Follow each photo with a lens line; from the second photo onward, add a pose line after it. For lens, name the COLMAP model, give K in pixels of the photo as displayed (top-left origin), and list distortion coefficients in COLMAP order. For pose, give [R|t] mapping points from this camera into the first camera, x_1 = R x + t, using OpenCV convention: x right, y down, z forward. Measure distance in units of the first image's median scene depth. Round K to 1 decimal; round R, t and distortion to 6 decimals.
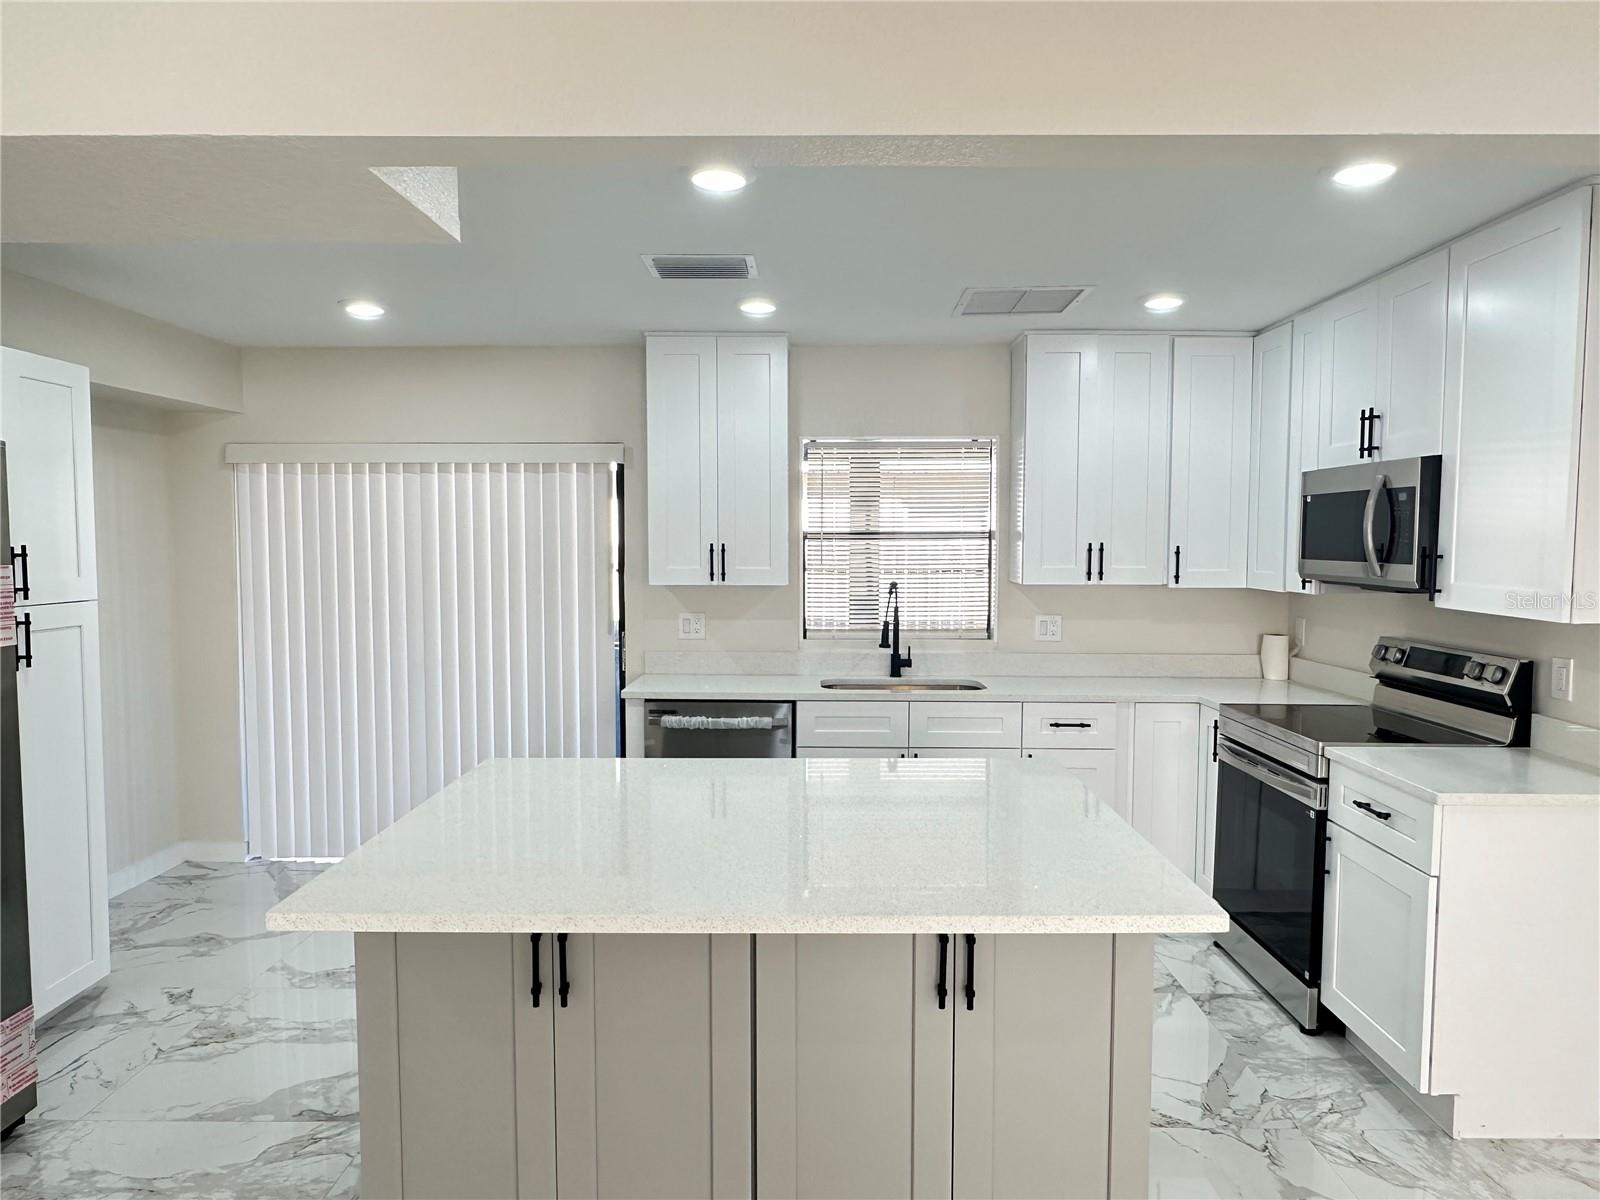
lens RADIAL K [[1034.4, 0, 794.8], [0, 1034.4, 605.4], [0, 0, 1]] dist [-0.003803, 0.002291]
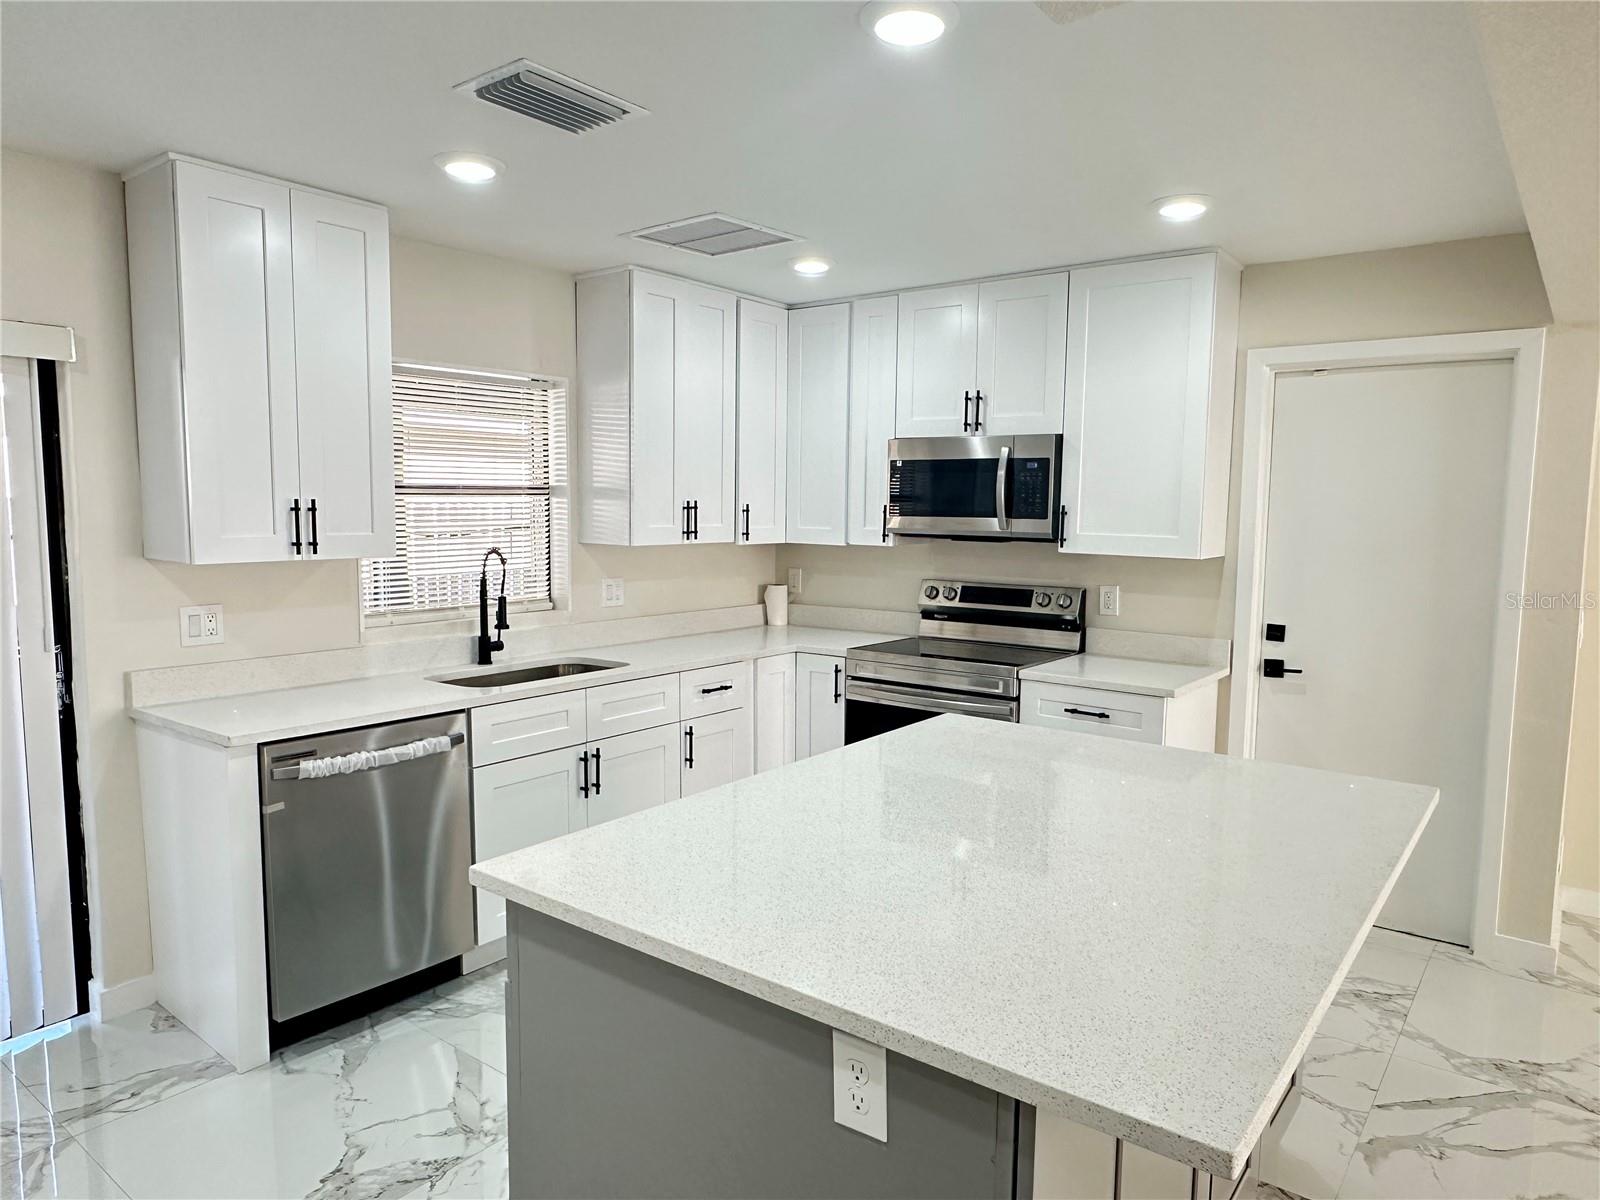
lens RADIAL K [[1036.3, 0, 800.0], [0, 1036.3, 600.0], [0, 0, 1]] dist [-0.009958, 0.001162]
pose [[0.602121, -0.070836, 0.795256, -0.448785], [0.042553, 0.997488, 0.056630, -0.019200], [-0.797270, -0.000258, 0.603623, 0.349822]]
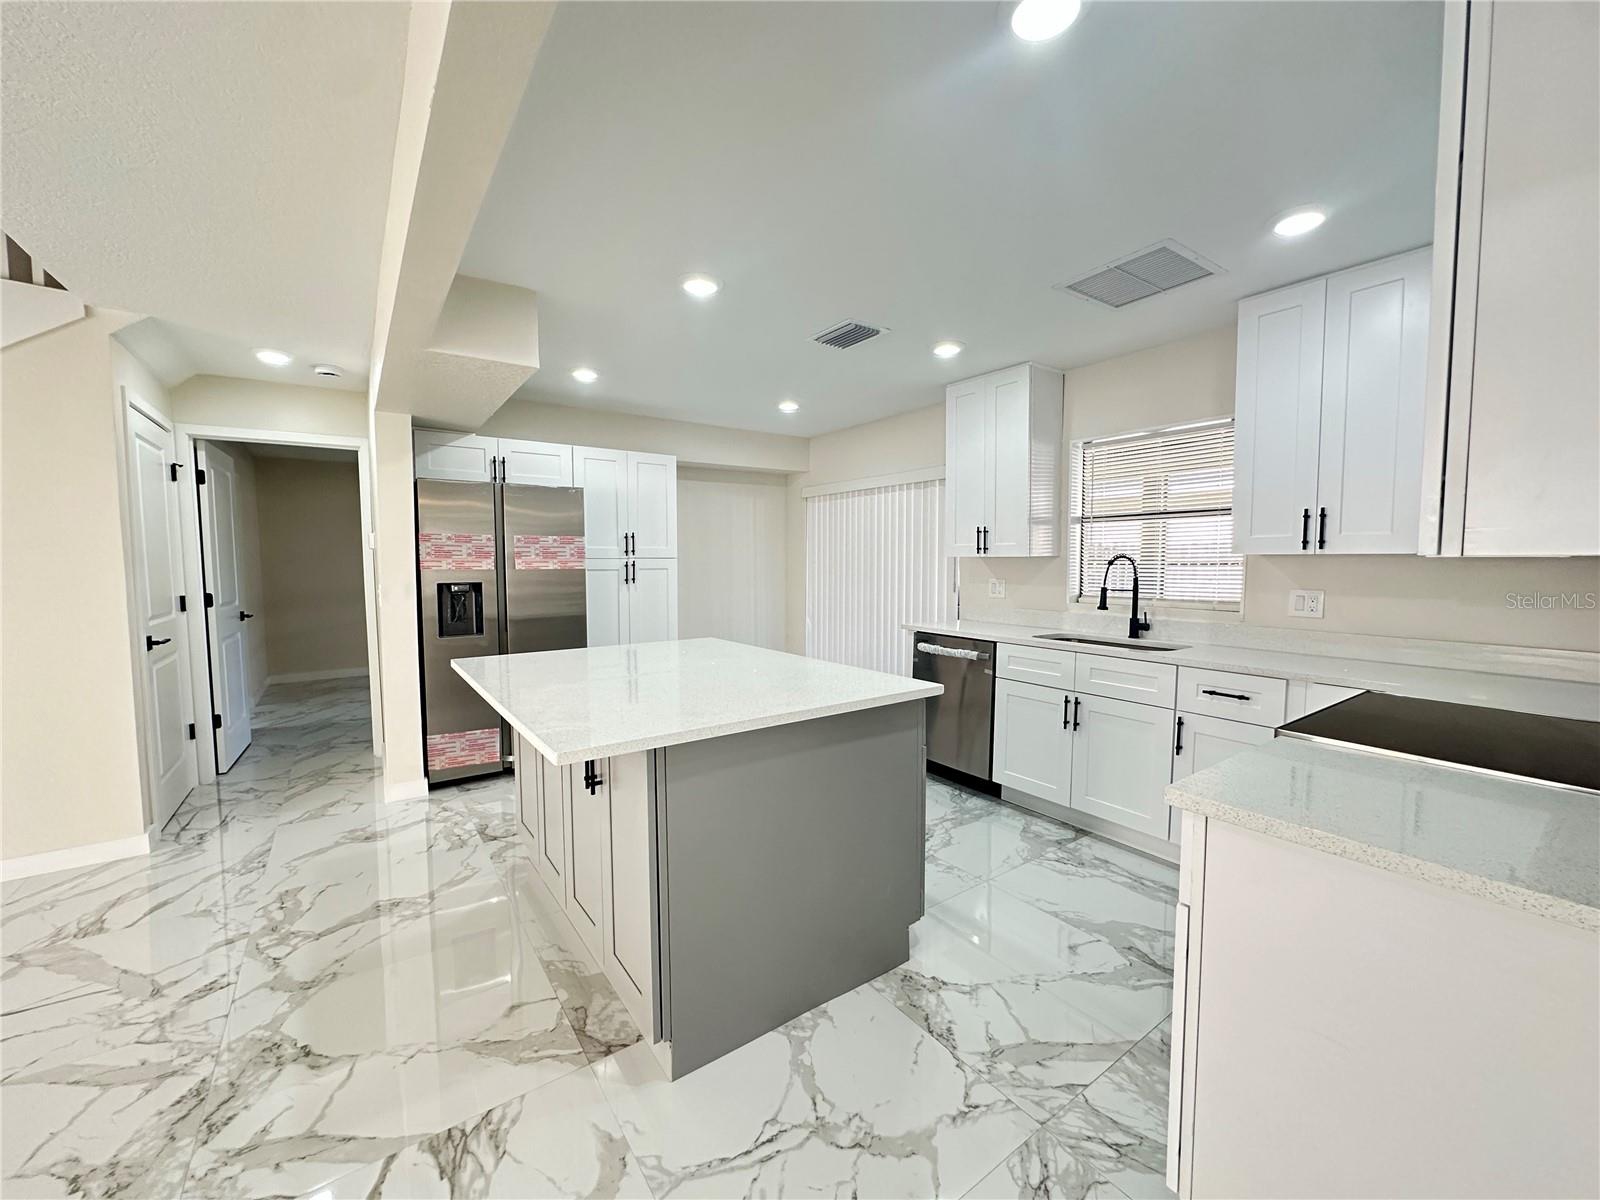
lens RADIAL K [[638.4, 0, 801.5], [0, 638.4, 598.6], [0, 0, 1]] dist [-0.003092, 0.000556]
pose [[0.593606, 0.048736, -0.803279, 0.503749], [-0.049809, 0.998476, 0.023771, 0.030168], [0.803213, 0.025900, 0.595129, 0.314779]]
